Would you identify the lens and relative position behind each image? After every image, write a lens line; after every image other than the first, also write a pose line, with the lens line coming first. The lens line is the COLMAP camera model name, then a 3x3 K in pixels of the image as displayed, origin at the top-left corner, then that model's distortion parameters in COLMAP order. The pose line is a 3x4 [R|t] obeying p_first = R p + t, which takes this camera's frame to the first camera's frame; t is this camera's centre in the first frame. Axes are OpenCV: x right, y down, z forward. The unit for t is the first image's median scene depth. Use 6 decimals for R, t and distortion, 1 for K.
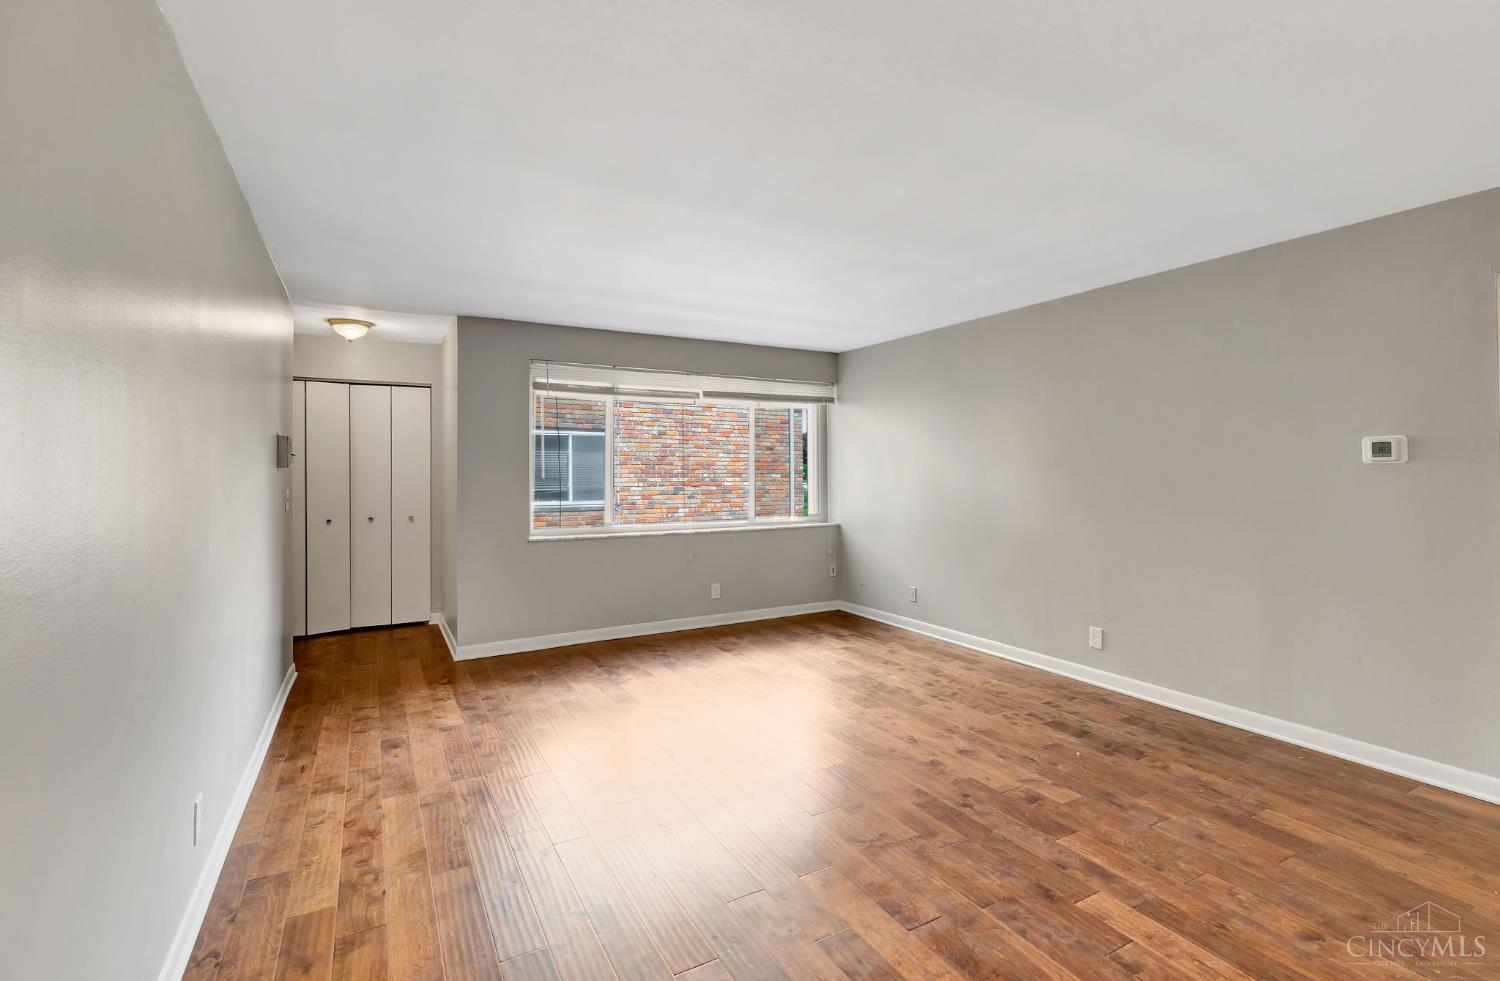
lens RADIAL K [[666.4, 0, 750.4], [0, 666.4, 481.0], [0, 0, 1]] dist [-0.000992, -0.000220]
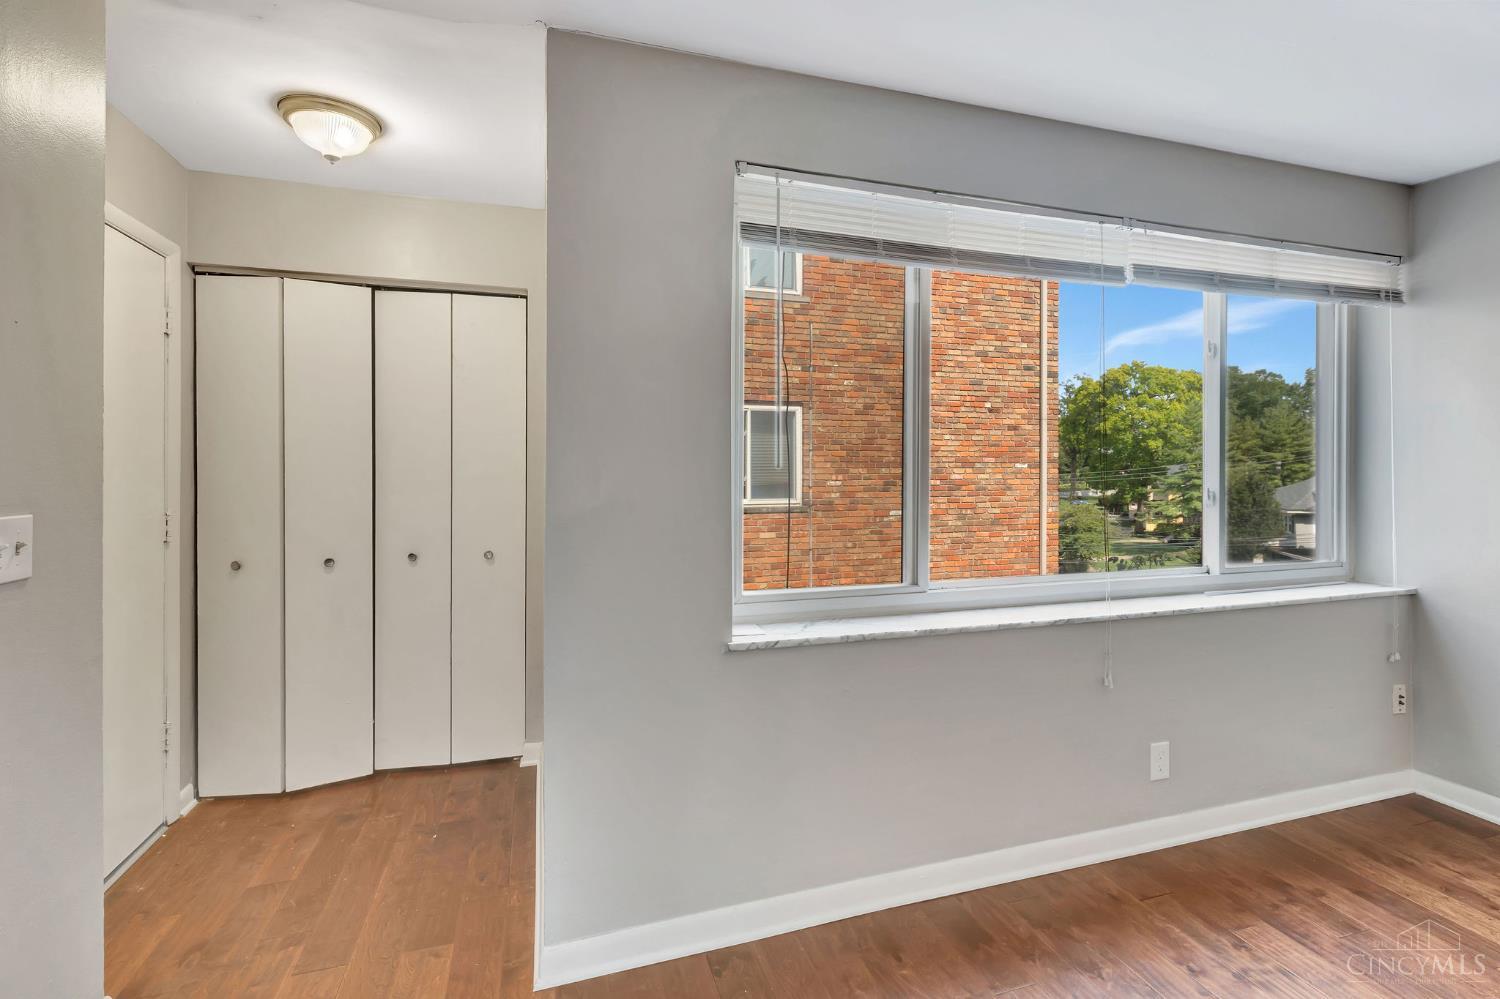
lens RADIAL K [[685.5, 0, 767.8], [0, 685.5, 473.7], [0, 0, 1]] dist [0.005339, -0.000398]
pose [[0.979619, 0.007310, -0.200732, -0.202157], [-0.005630, 0.999944, 0.008938, -0.010944], [0.200786, -0.007626, 0.979605, 0.544742]]
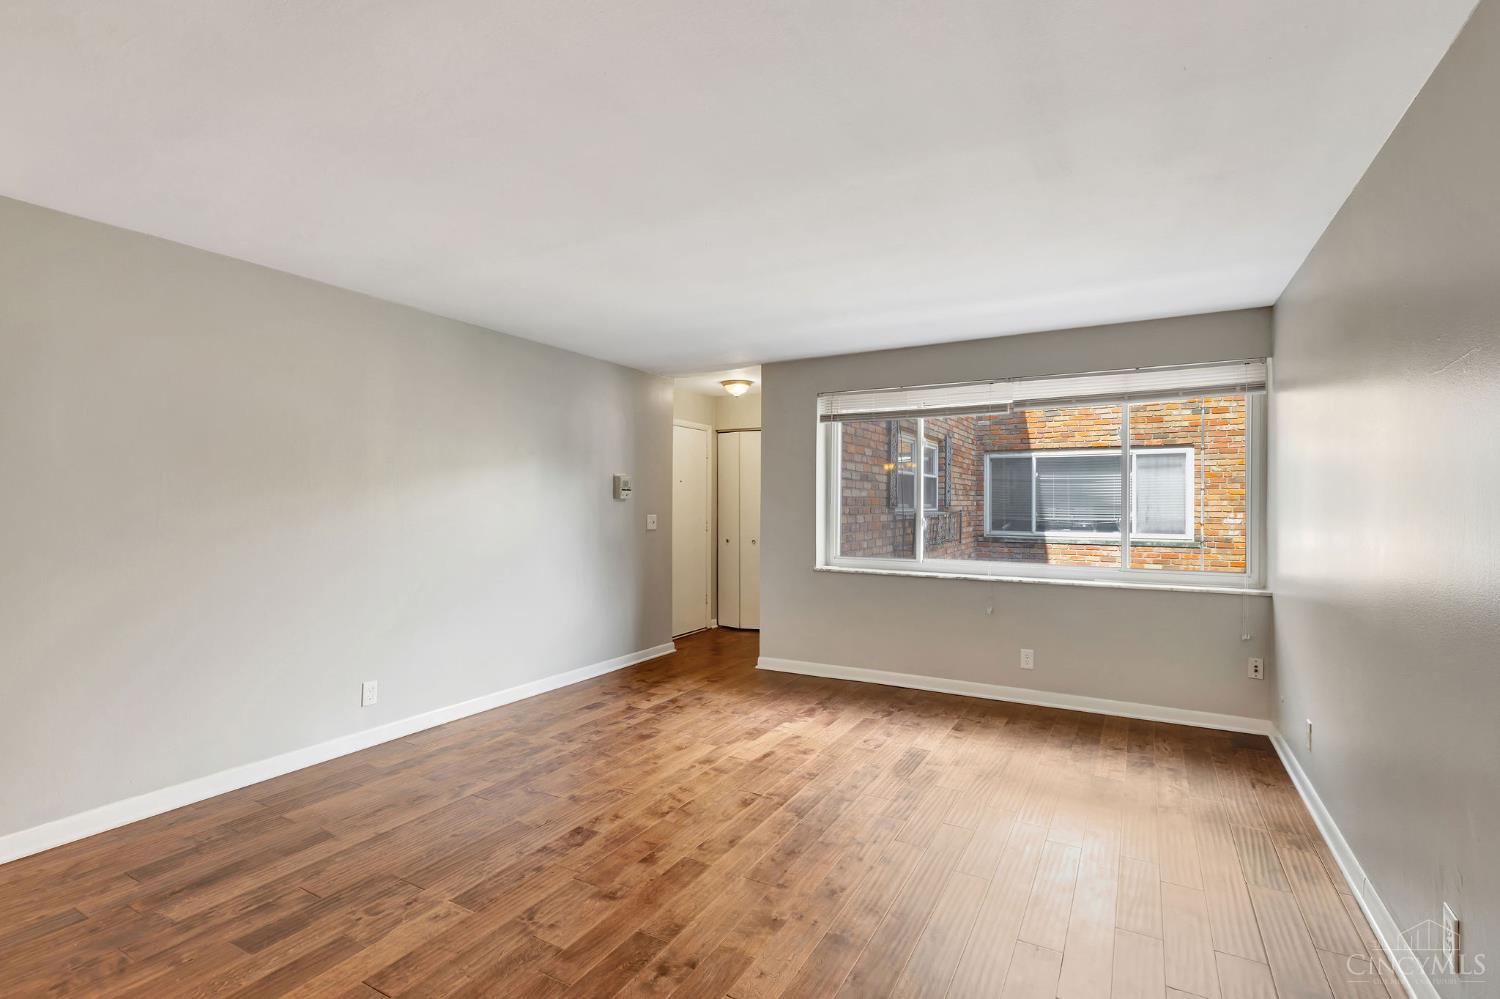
lens RADIAL K [[685.5, 0, 750.6], [0, 685.5, 510.6], [0, 0, 1]] dist [0.005339, -0.000398]
pose [[0.513711, 0.016938, -0.857796, 0.464655], [-0.008244, 0.999856, 0.014806, -0.015163], [0.857923, -0.000534, 0.513777, 0.316361]]
